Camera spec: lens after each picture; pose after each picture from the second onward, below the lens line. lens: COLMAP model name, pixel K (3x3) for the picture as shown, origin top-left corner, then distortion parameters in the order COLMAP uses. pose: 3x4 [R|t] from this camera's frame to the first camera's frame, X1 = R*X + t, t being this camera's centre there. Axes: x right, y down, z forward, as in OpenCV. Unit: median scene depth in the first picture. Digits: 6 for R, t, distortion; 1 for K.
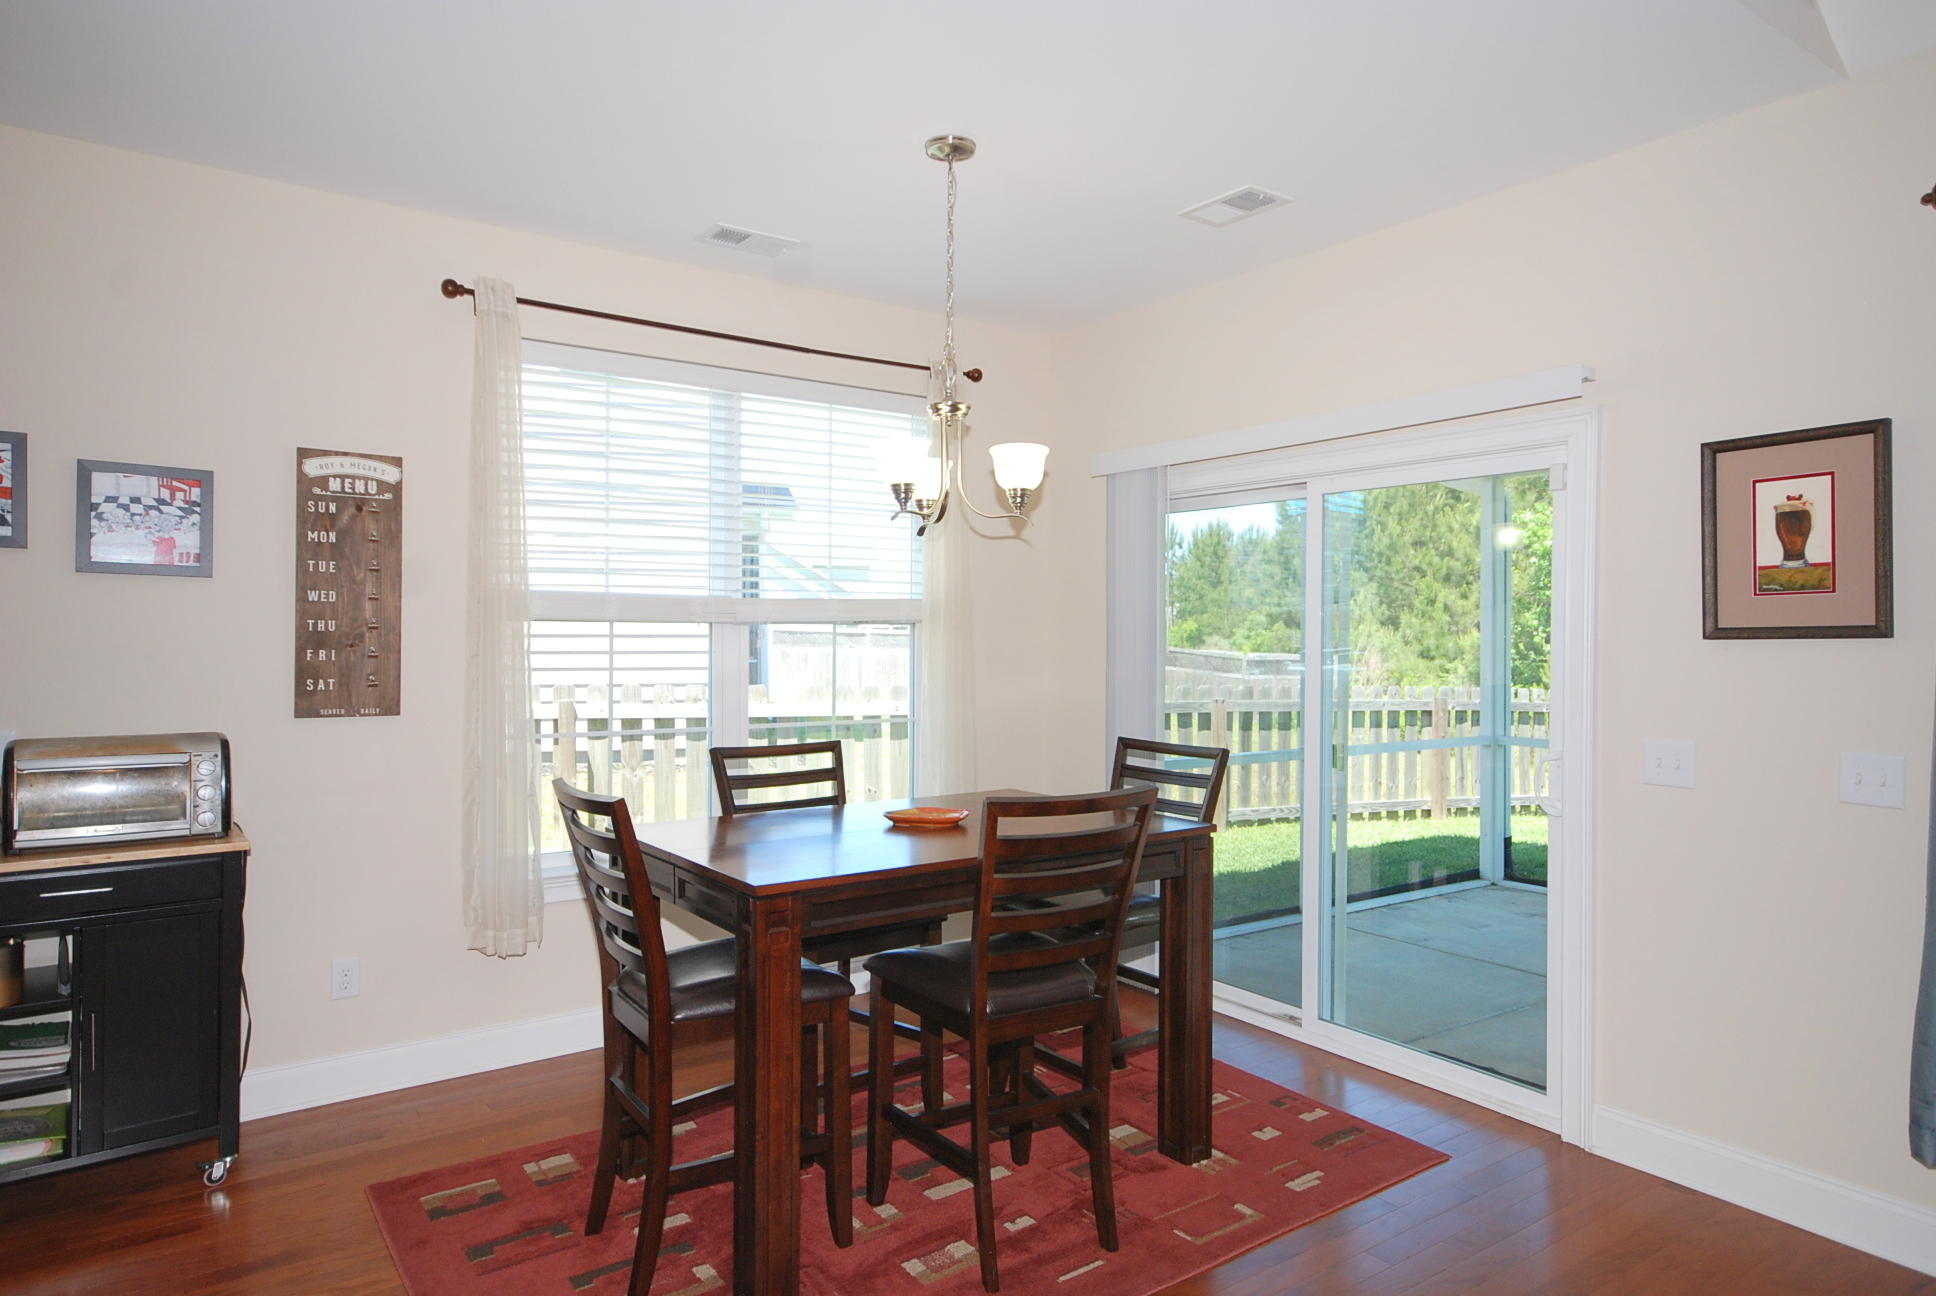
lens RADIAL K [[1165.7, 0, 970.7], [0, 1165.7, 655.3], [0, 0, 1]] dist [0.013862, 0.010002]
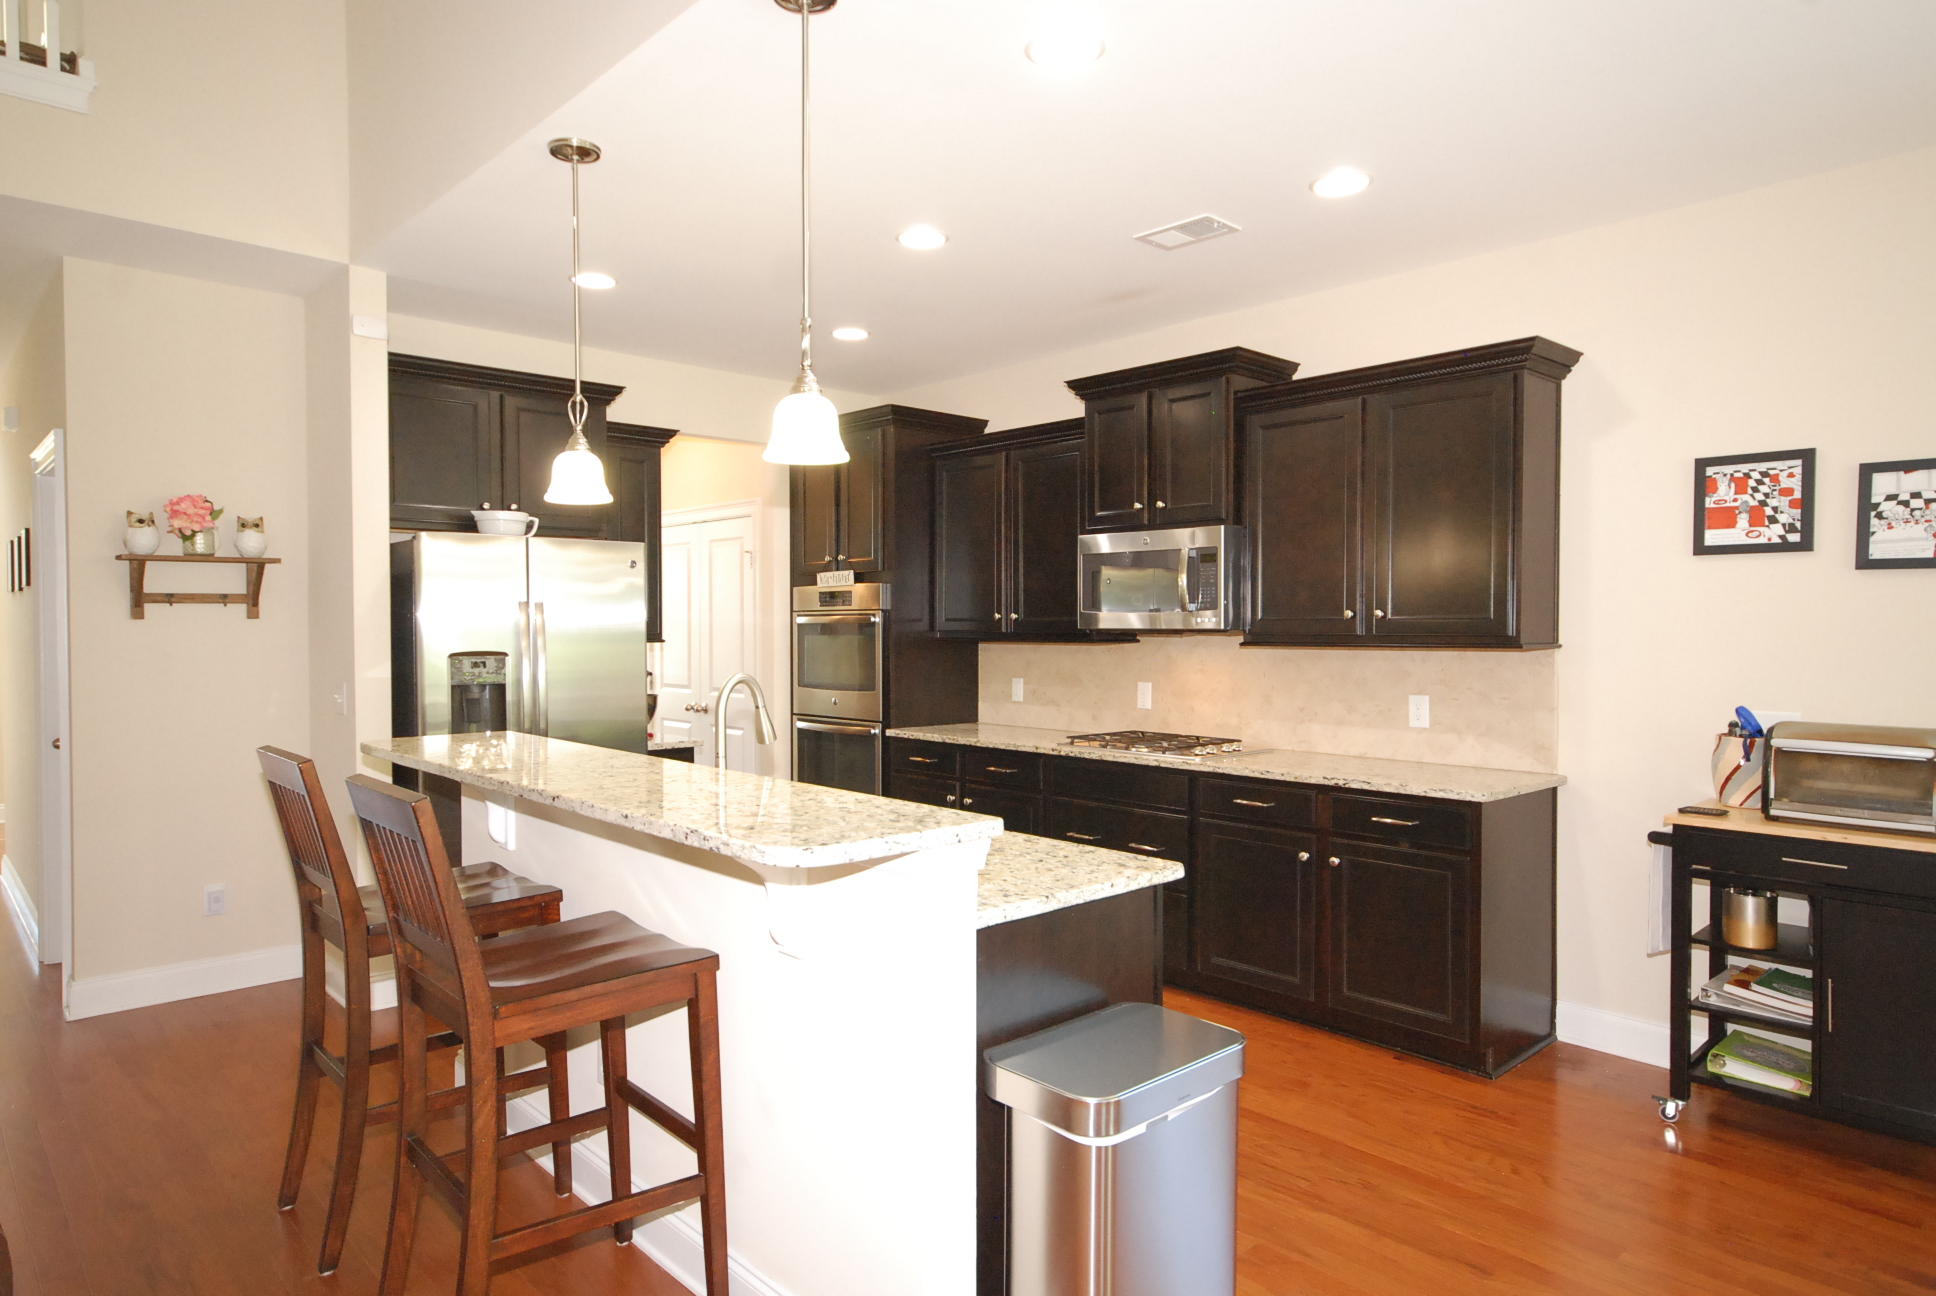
lens RADIAL K [[1165.7, 0, 967.3], [0, 1165.7, 648.8], [0, 0, 1]] dist [0.013862, 0.010002]
pose [[0.124150, 0.015316, -0.992145, 0.061090], [-0.015971, 0.999782, 0.013435, -0.000210], [0.992135, 0.014177, 0.124367, 0.021056]]
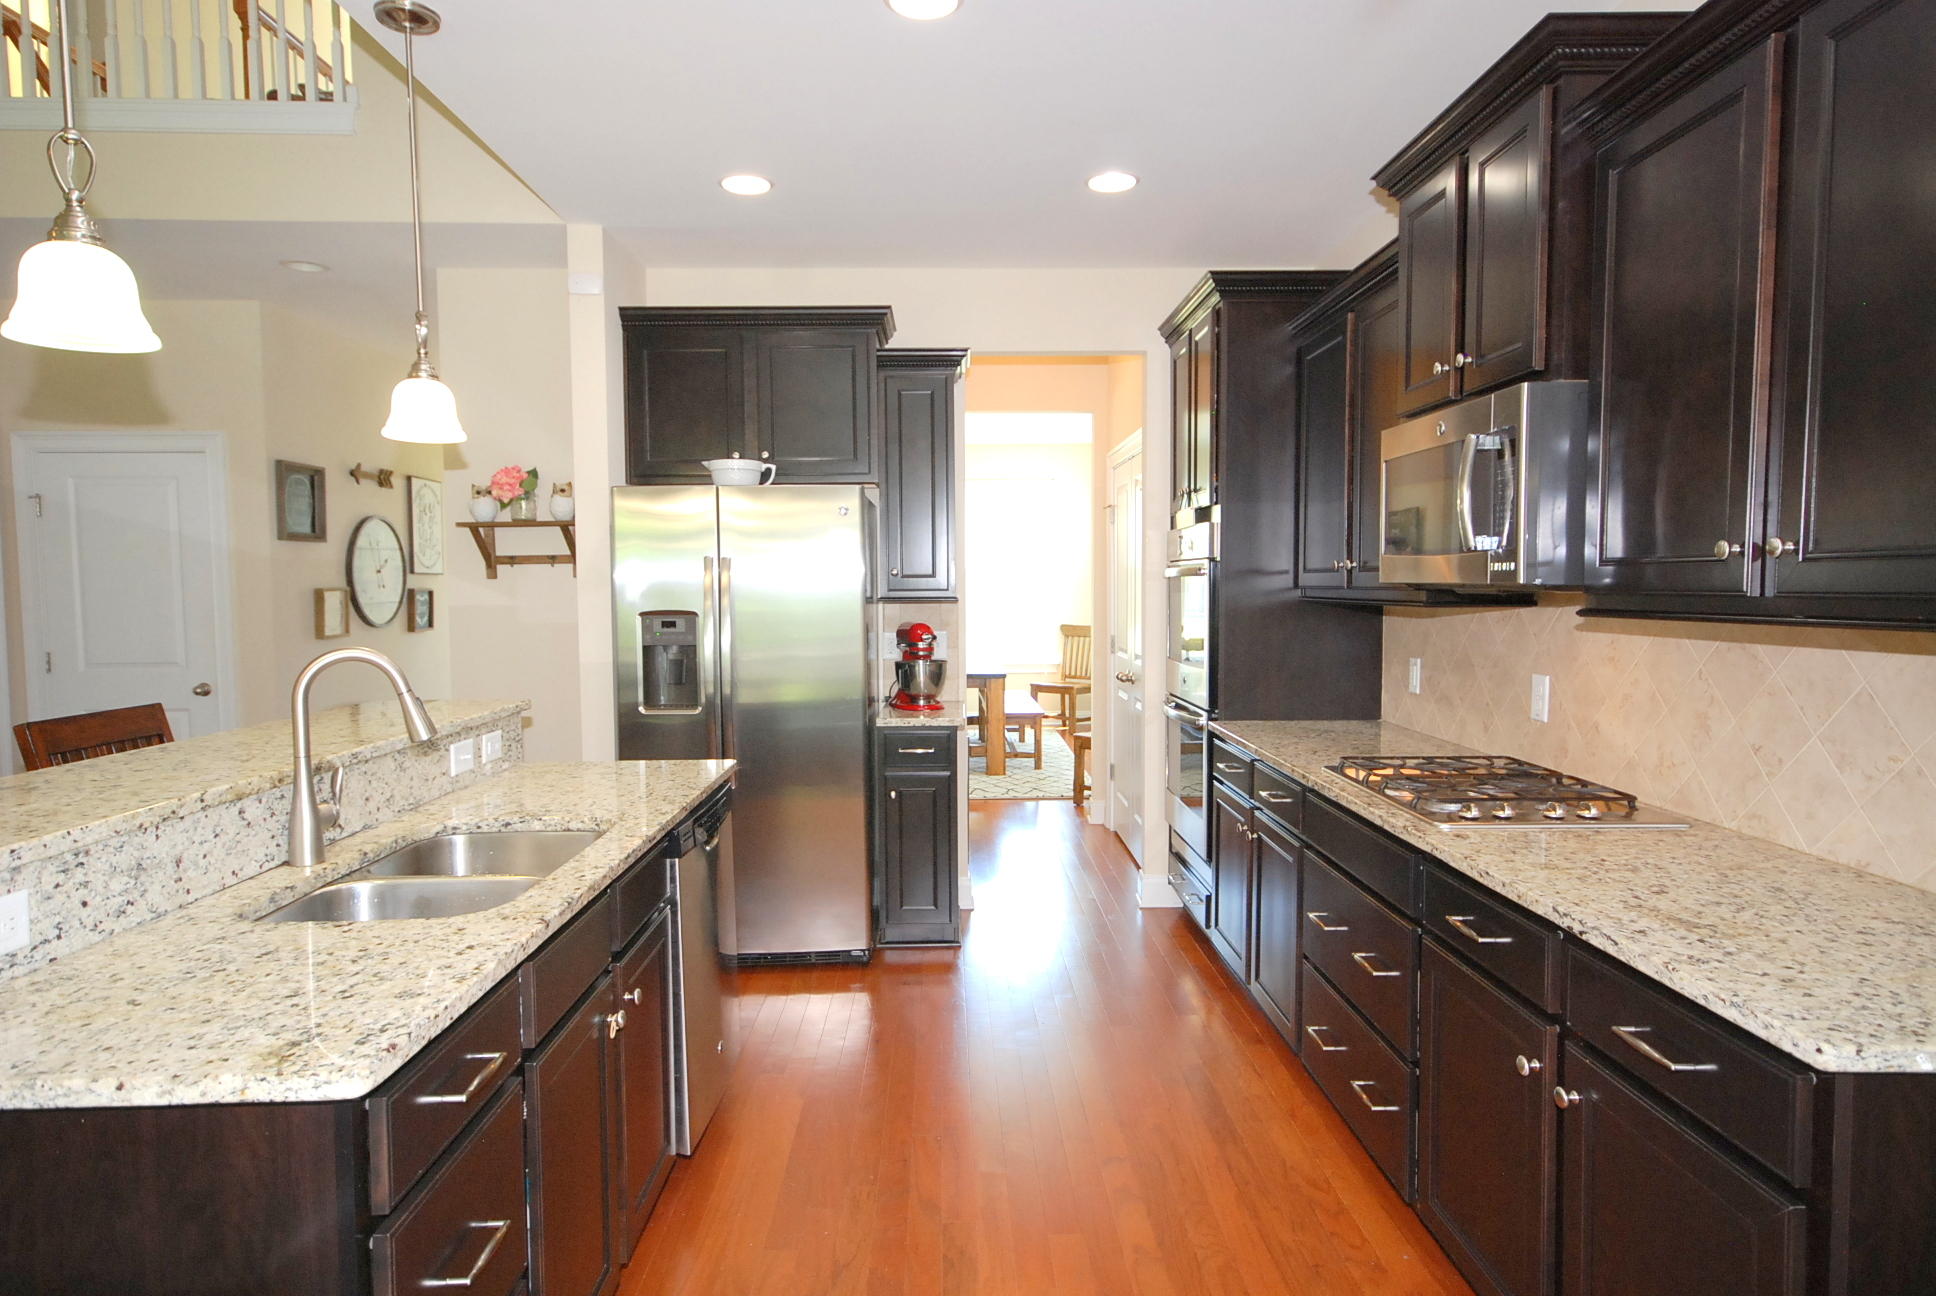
lens RADIAL K [[1165.7, 0, 957.8], [0, 1165.7, 652.8], [0, 0, 1]] dist [0.013862, 0.010002]
pose [[-0.568922, 0.049386, -0.820907, -0.106444], [-0.009848, 0.997715, 0.066848, -0.004010], [0.822332, 0.046116, -0.567136, 0.206652]]
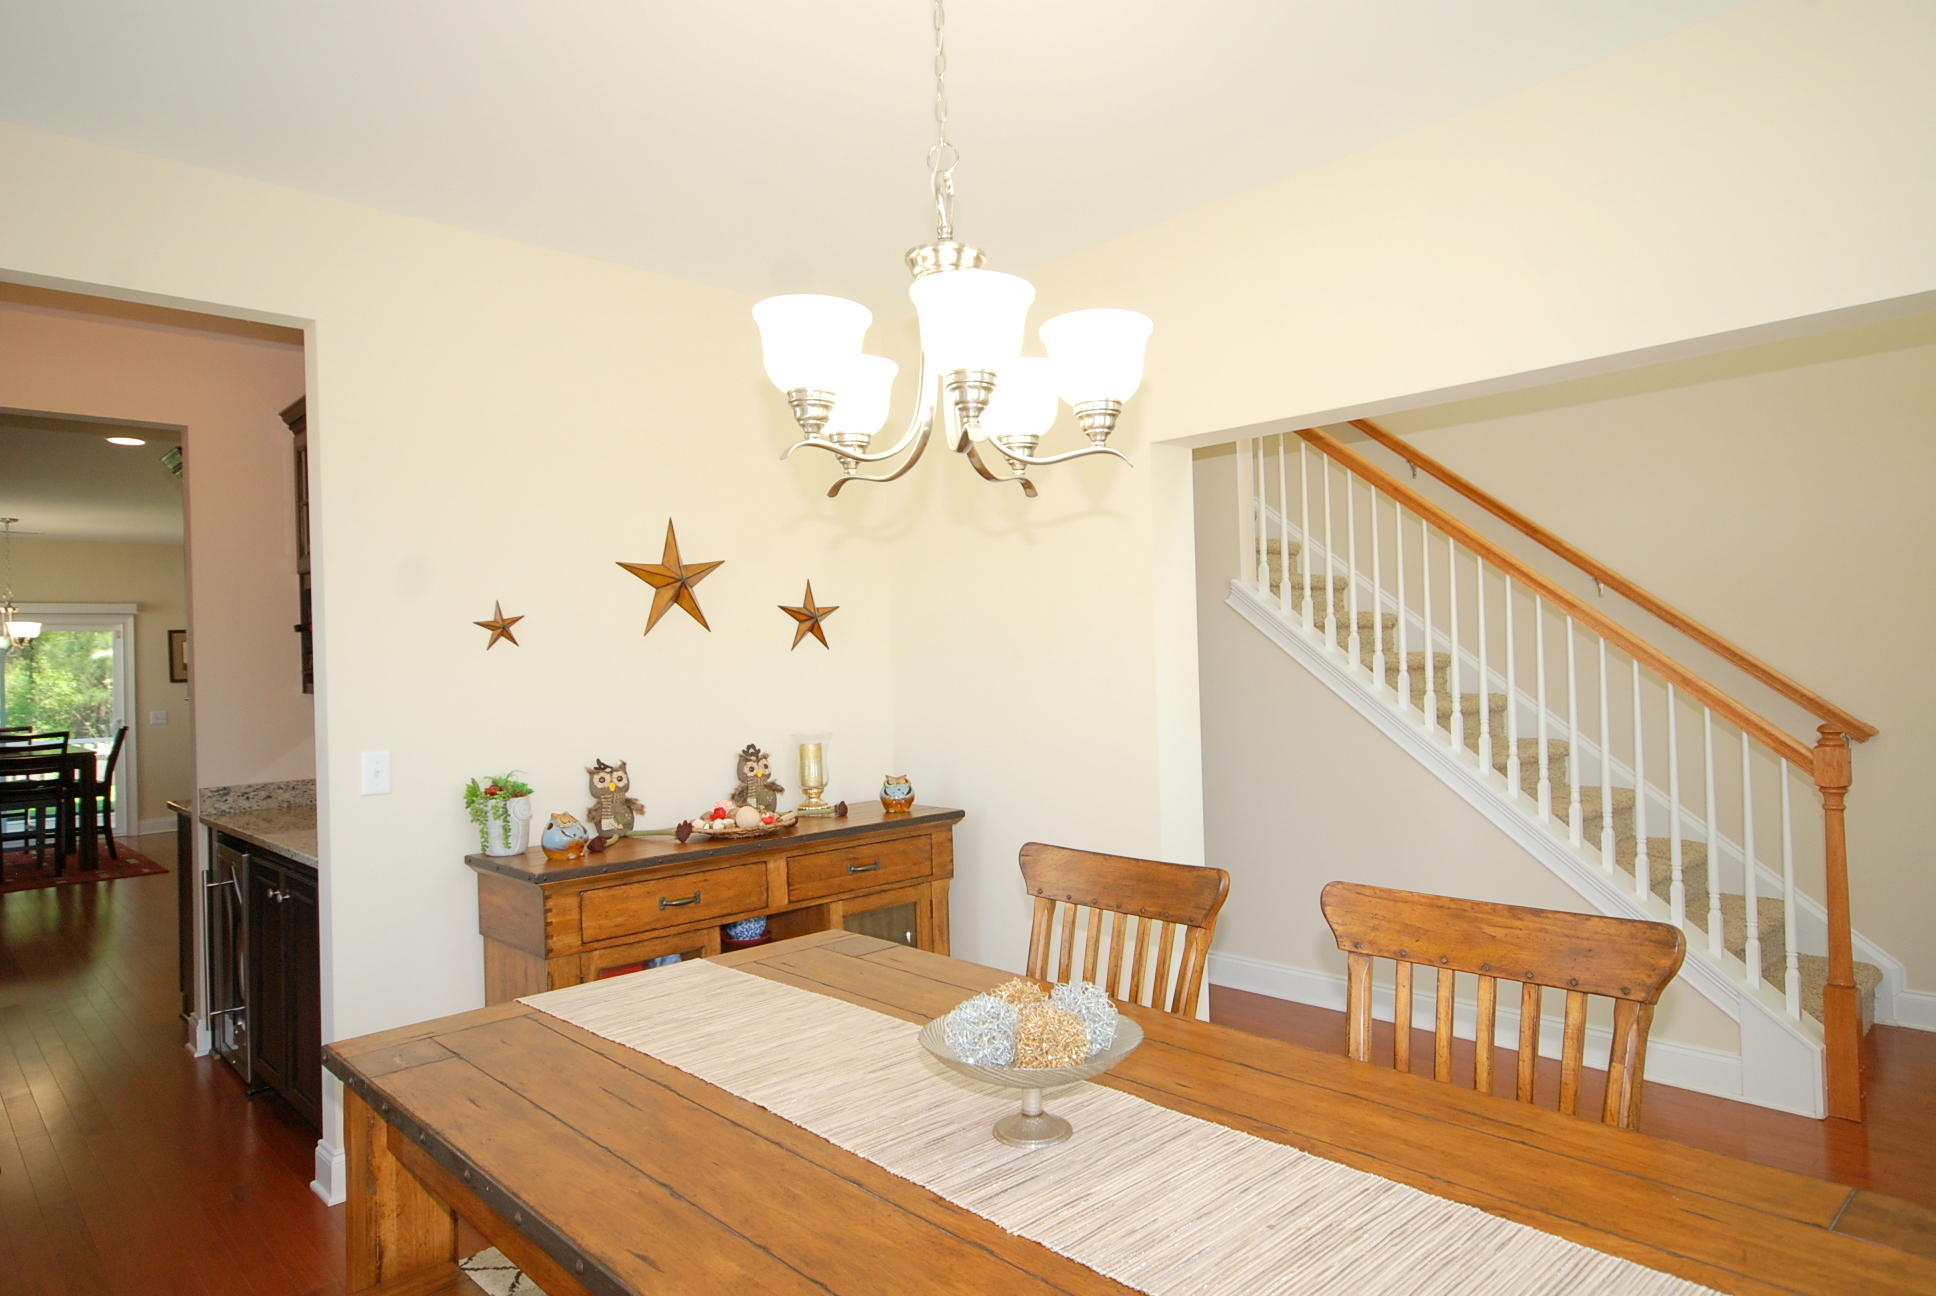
lens RADIAL K [[1165.7, 0, 966.5], [0, 1165.7, 647.2], [0, 0, 1]] dist [0.013862, 0.010002]
pose [[-0.125103, 0.009921, 0.992094, -0.970971], [0.044788, 0.998987, -0.004342, 0.001012], [-0.991132, 0.043891, -0.125421, -0.297001]]
